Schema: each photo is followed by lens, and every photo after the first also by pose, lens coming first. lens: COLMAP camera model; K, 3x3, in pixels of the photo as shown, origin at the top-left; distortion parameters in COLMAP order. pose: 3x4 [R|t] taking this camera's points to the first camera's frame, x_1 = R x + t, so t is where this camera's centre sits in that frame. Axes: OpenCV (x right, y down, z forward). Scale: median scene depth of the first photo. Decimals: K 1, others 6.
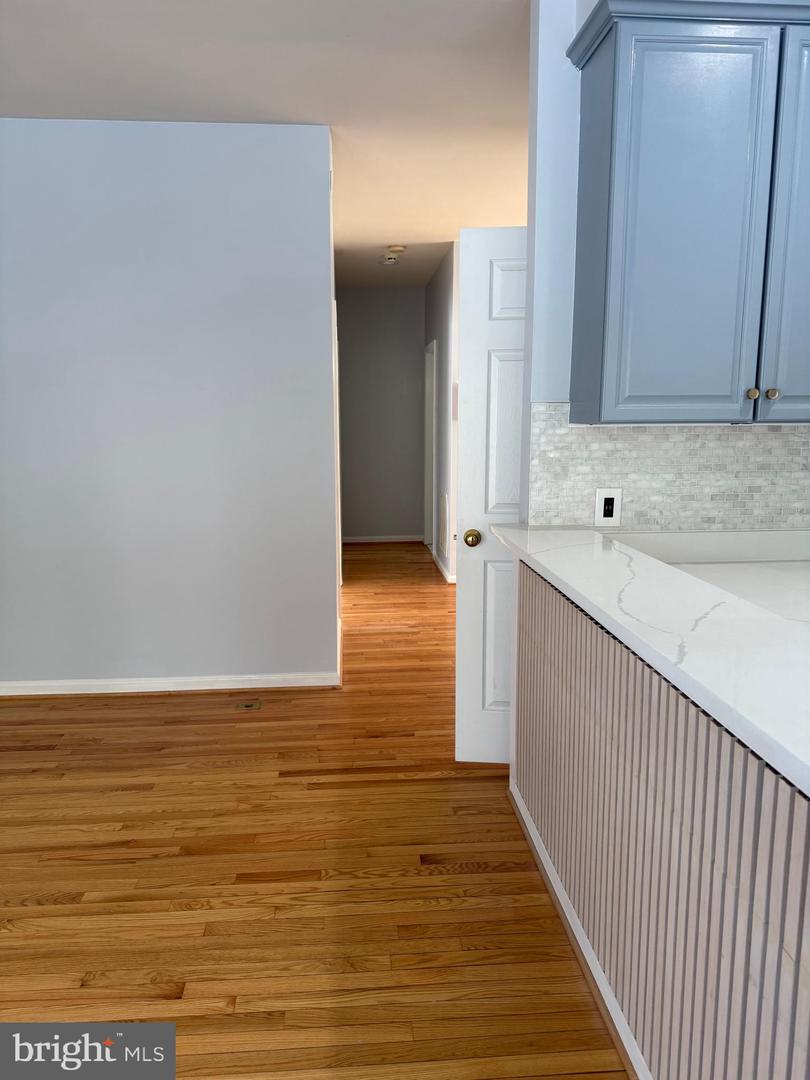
lens RADIAL K [[764.4, 0, 404.5], [0, 764.4, 544.2], [0, 0, 1]] dist [0.023681, -0.029595]
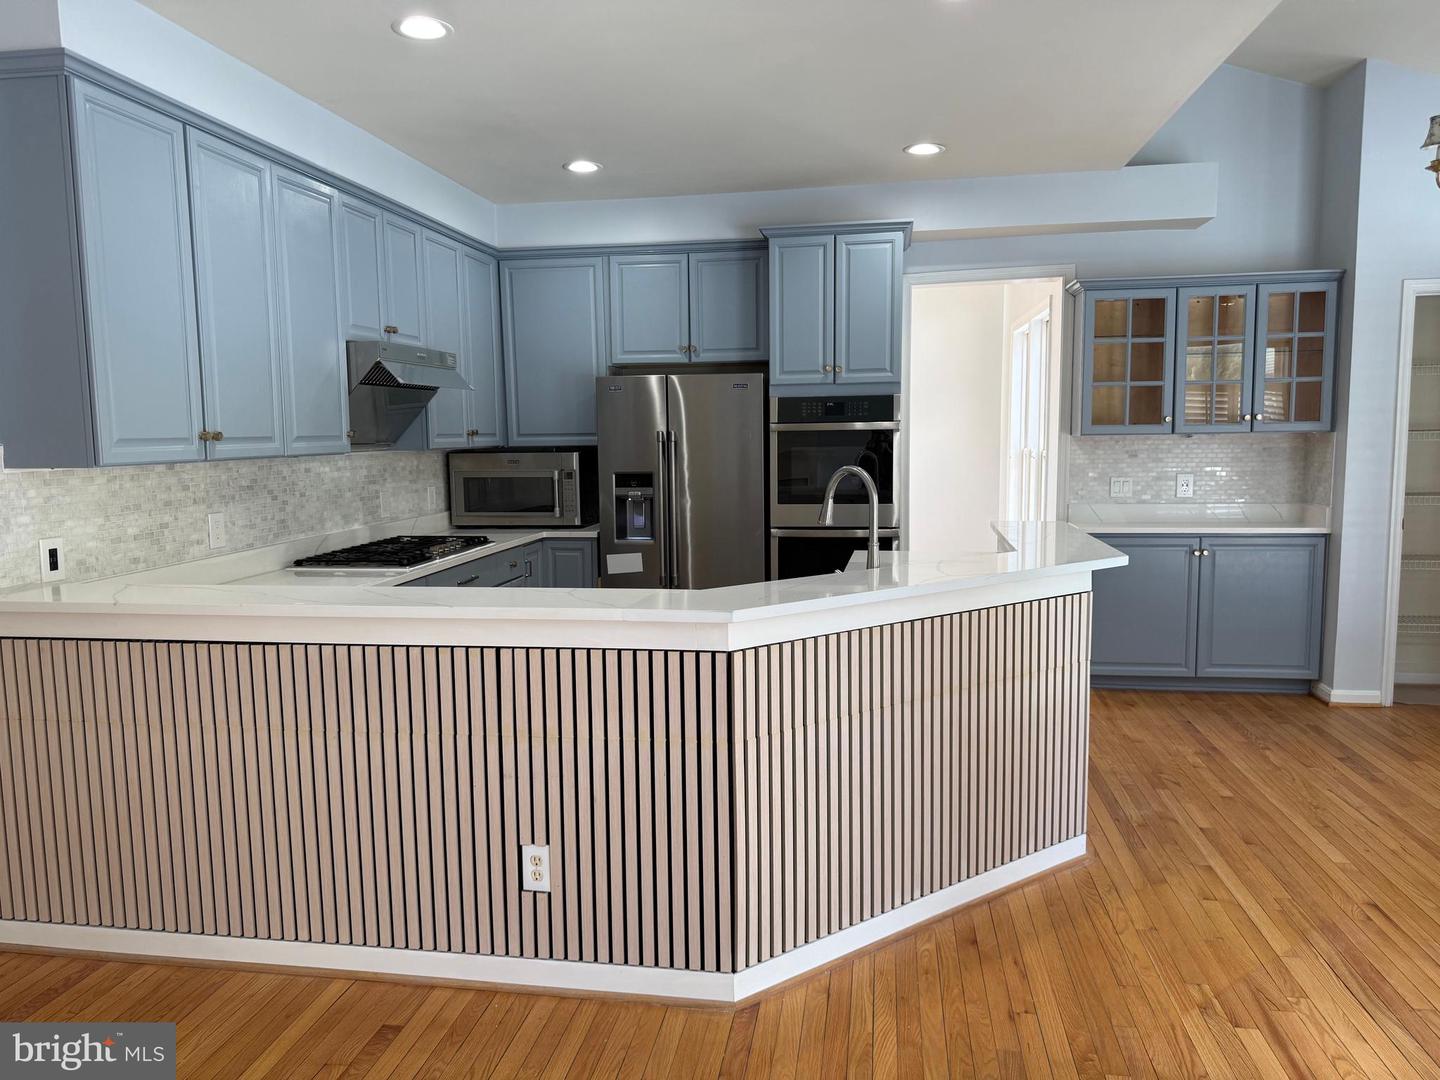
lens RADIAL K [[1019.1, 0, 709.3], [0, 1019.1, 542.0], [0, 0, 1]] dist [0.023681, -0.029595]
pose [[0.233380, -0.104640, 0.966739, -0.716231], [0.173756, 0.982679, 0.064419, -0.011648], [-0.956735, 0.152943, 0.247520, -0.040958]]
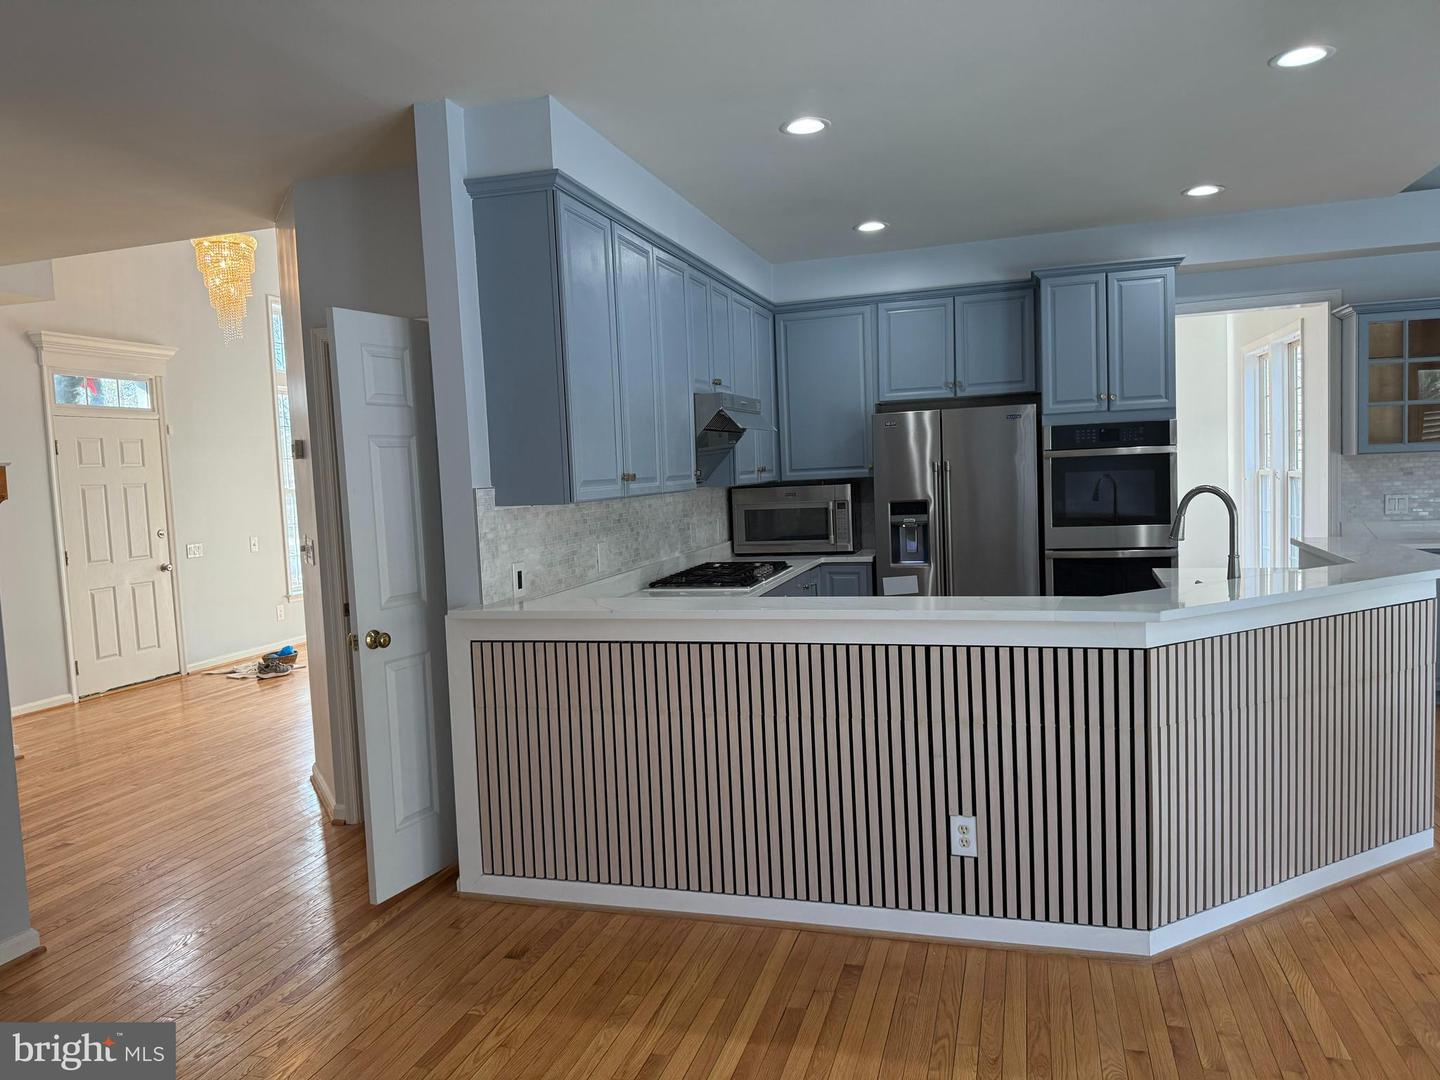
lens RADIAL K [[1019.1, 0, 711.6], [0, 1019.1, 543.1], [0, 0, 1]] dist [0.023681, -0.029595]
pose [[0.360356, -0.079350, 0.929434, -0.993763], [0.194437, 0.980879, 0.008356, -0.058733], [-0.912326, 0.177705, 0.368895, 0.196609]]
